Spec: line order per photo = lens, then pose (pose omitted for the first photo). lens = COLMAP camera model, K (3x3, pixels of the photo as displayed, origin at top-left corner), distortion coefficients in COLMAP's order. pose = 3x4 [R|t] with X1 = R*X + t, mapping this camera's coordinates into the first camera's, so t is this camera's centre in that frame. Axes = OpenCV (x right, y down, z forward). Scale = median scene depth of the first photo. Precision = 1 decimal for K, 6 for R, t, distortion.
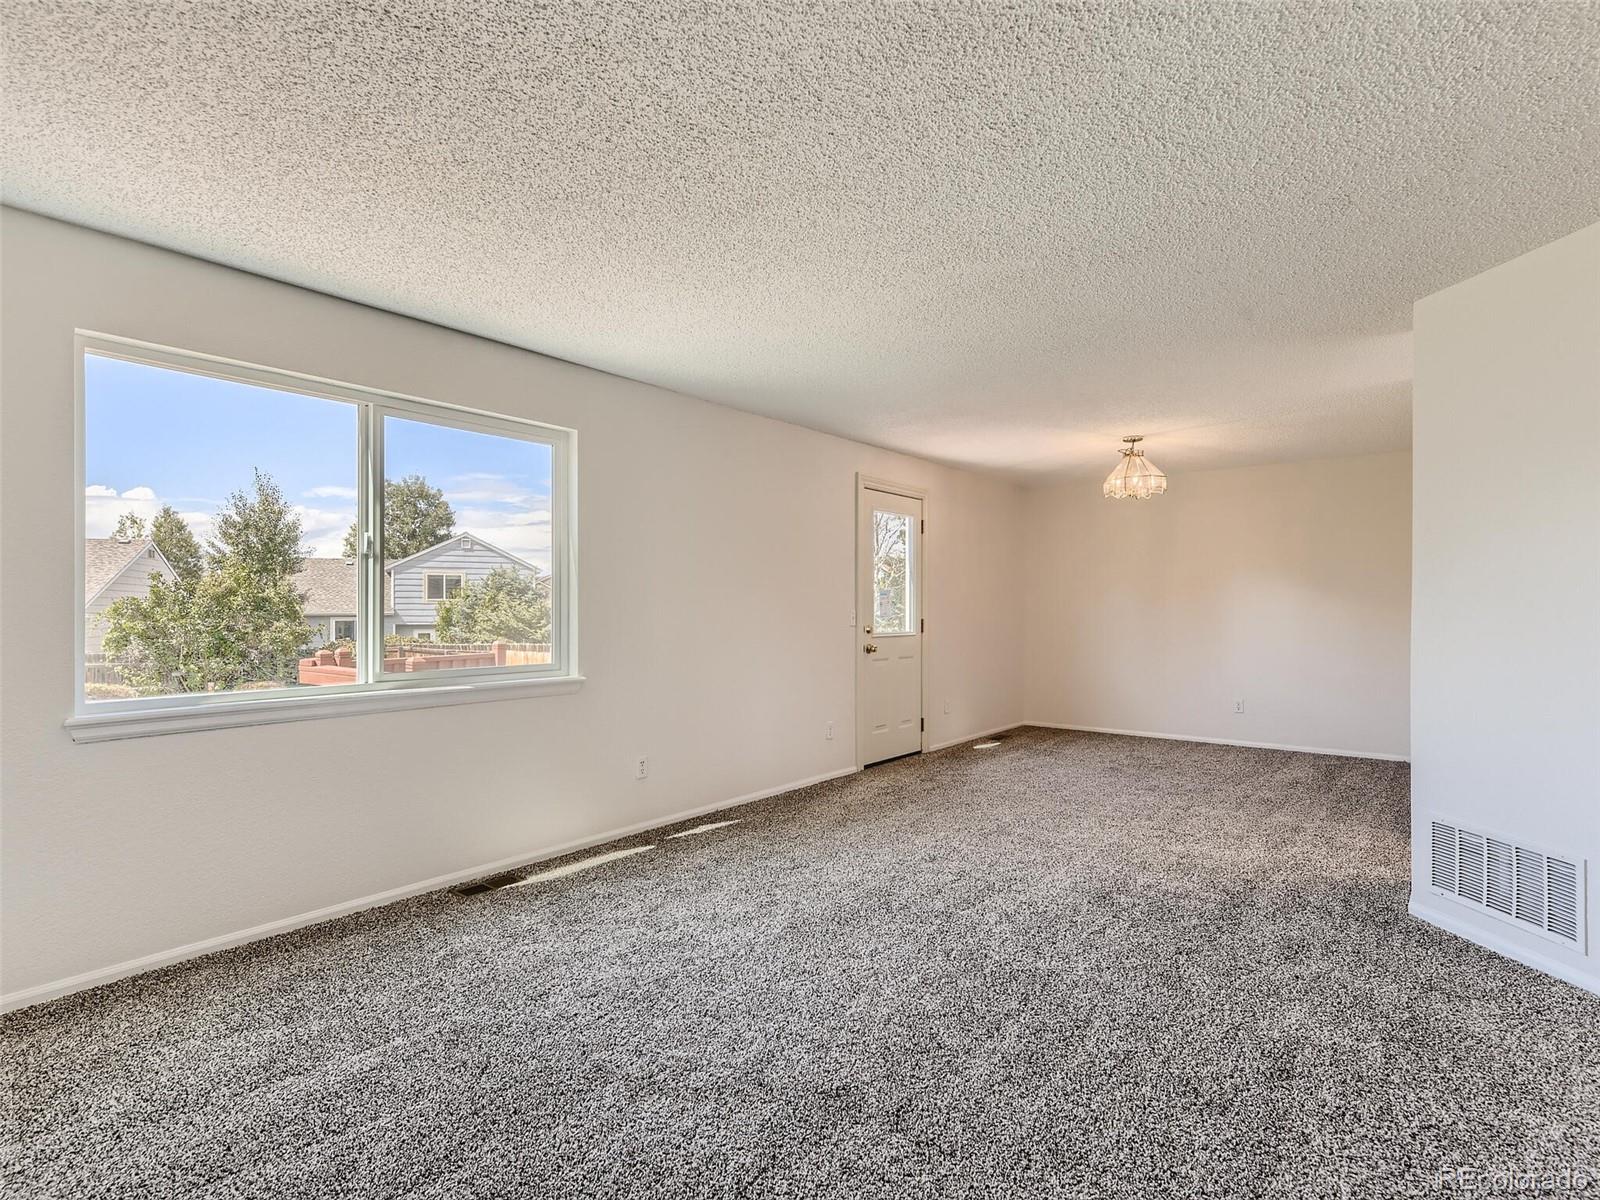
lens RADIAL K [[823.7, 0, 806.5], [0, 823.7, 603.1], [0, 0, 1]] dist [0.004874, 0.001242]
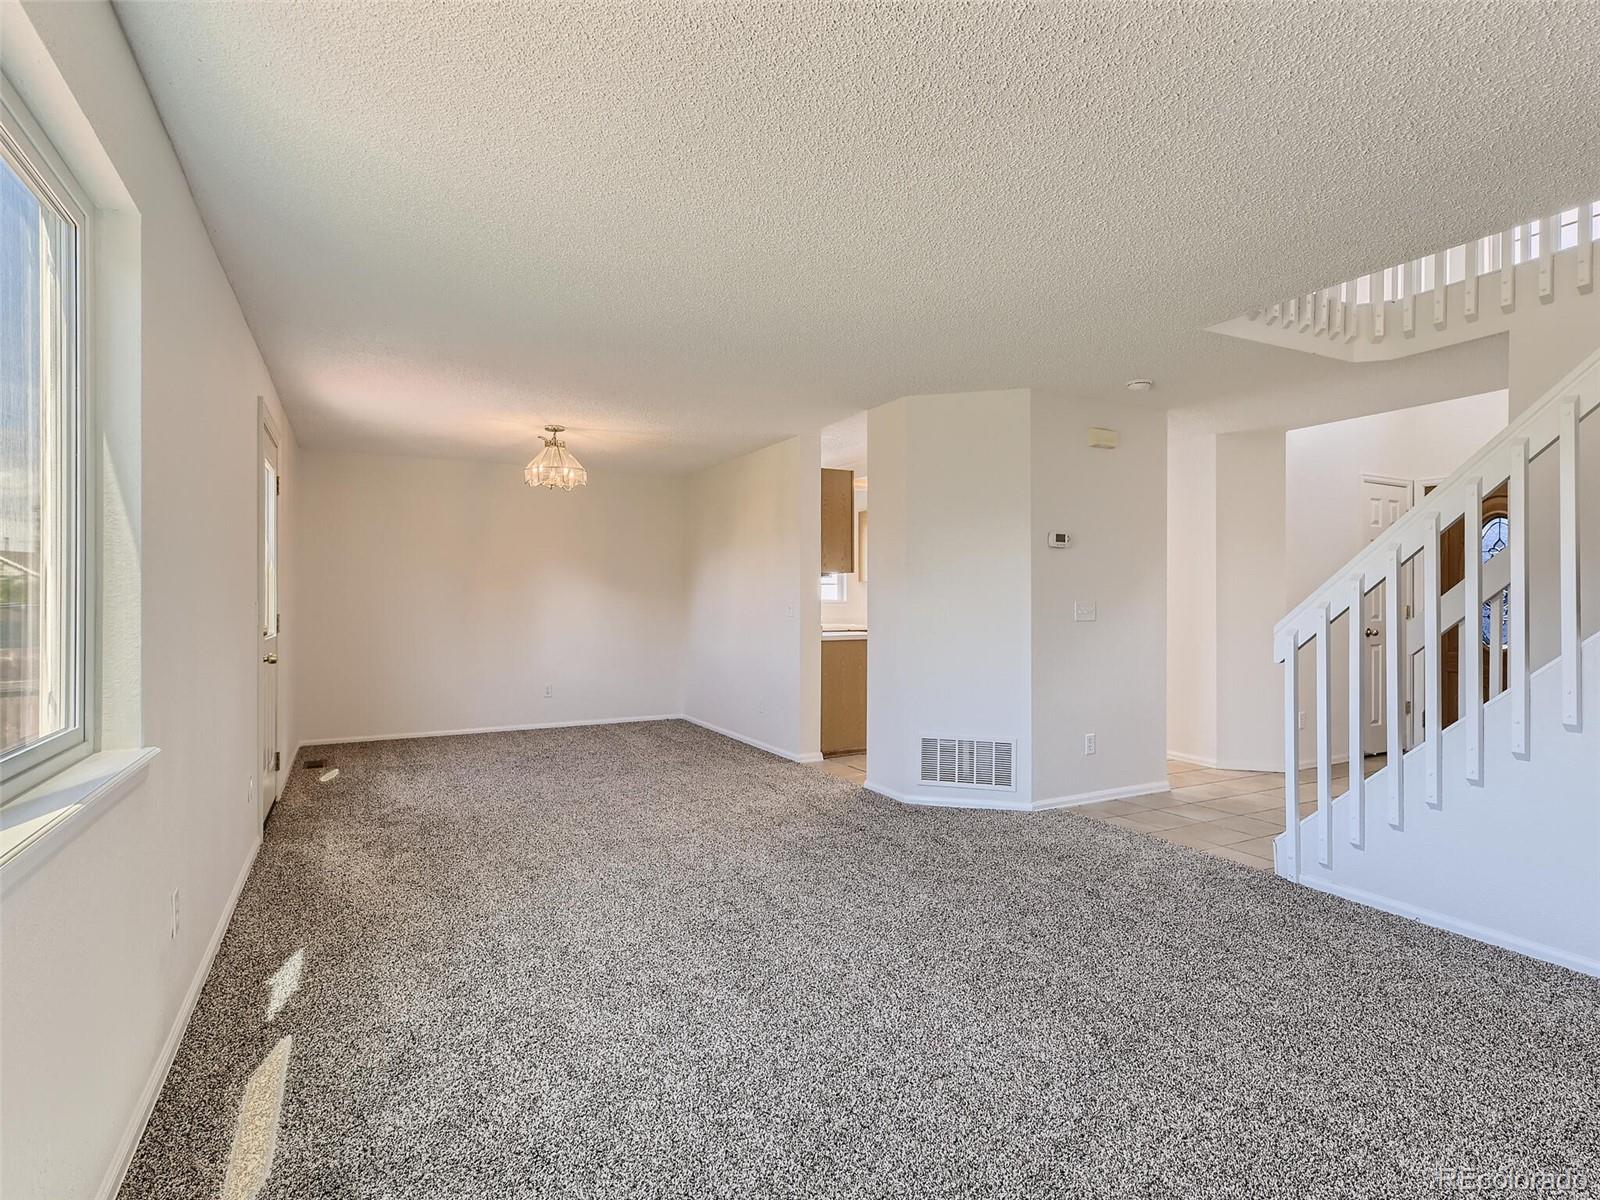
lens RADIAL K [[823.7, 0, 802.5], [0, 823.7, 595.0], [0, 0, 1]] dist [0.004874, 0.001242]
pose [[0.406166, -0.003986, 0.913790, -0.513481], [0.004346, 0.999988, 0.002430, 0.000045], [-0.913789, 0.002985, 0.406179, 0.432035]]
